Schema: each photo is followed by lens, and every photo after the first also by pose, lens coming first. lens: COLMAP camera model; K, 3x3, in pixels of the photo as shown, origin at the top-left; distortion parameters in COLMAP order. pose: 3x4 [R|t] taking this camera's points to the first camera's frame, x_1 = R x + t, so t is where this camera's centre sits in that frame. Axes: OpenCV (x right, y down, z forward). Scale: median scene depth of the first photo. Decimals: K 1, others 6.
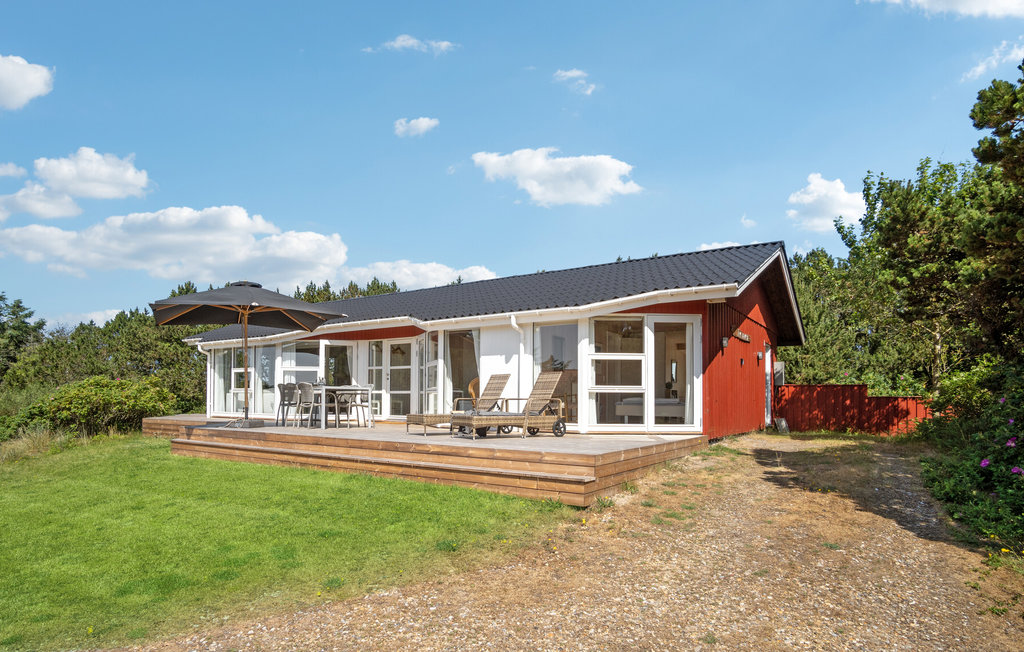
lens RADIAL K [[567.2, 0, 511.3], [0, 567.2, 317.8], [0, 0, 1]] dist [-0.017997, -0.000456]
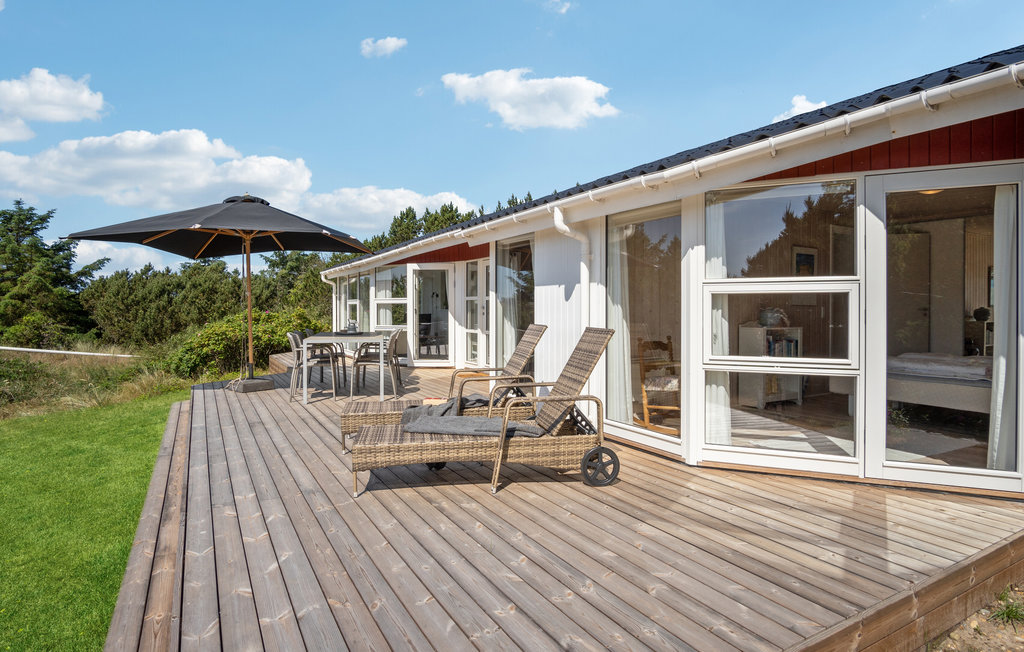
lens RADIAL K [[567.2, 0, 511.3], [0, 567.2, 317.8], [0, 0, 1]] dist [-0.017997, -0.000456]
pose [[0.906938, -0.004186, -0.421244, 0.175023], [0.070109, 0.987505, 0.141131, 0.018407], [0.415390, -0.157530, 0.895899, 0.527260]]
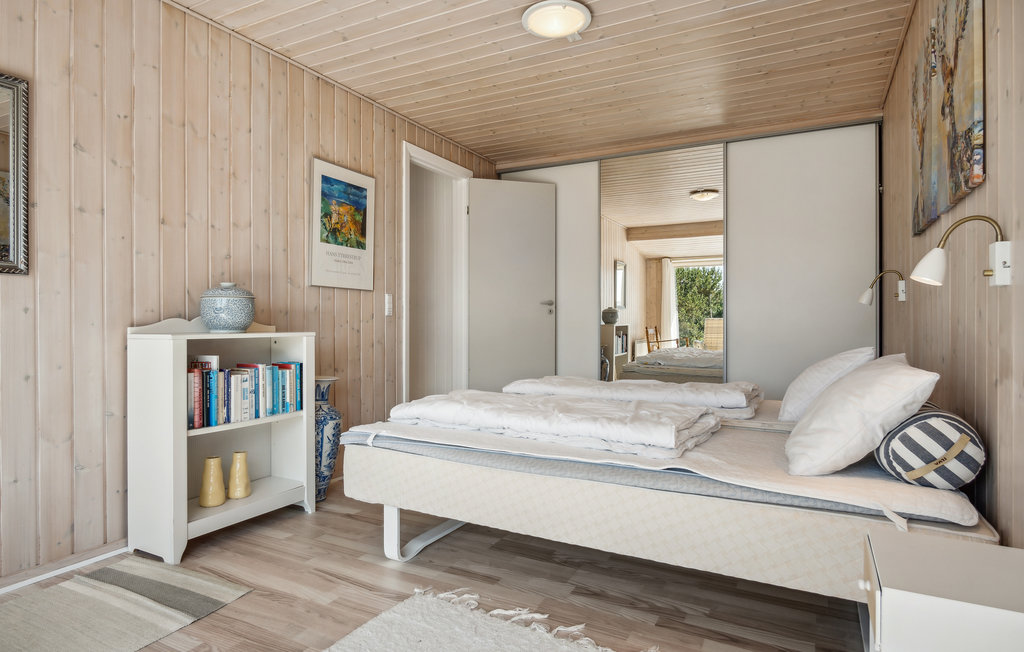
lens RADIAL K [[567.2, 0, 511.3], [0, 567.2, 317.8], [0, 0, 1]] dist [-0.017997, -0.000456]
pose [[0.992449, -0.008619, 0.122352, 0.230536], [-0.008521, 0.990274, 0.138870, 0.065322], [-0.122359, -0.138864, 0.982723, 0.784397]]
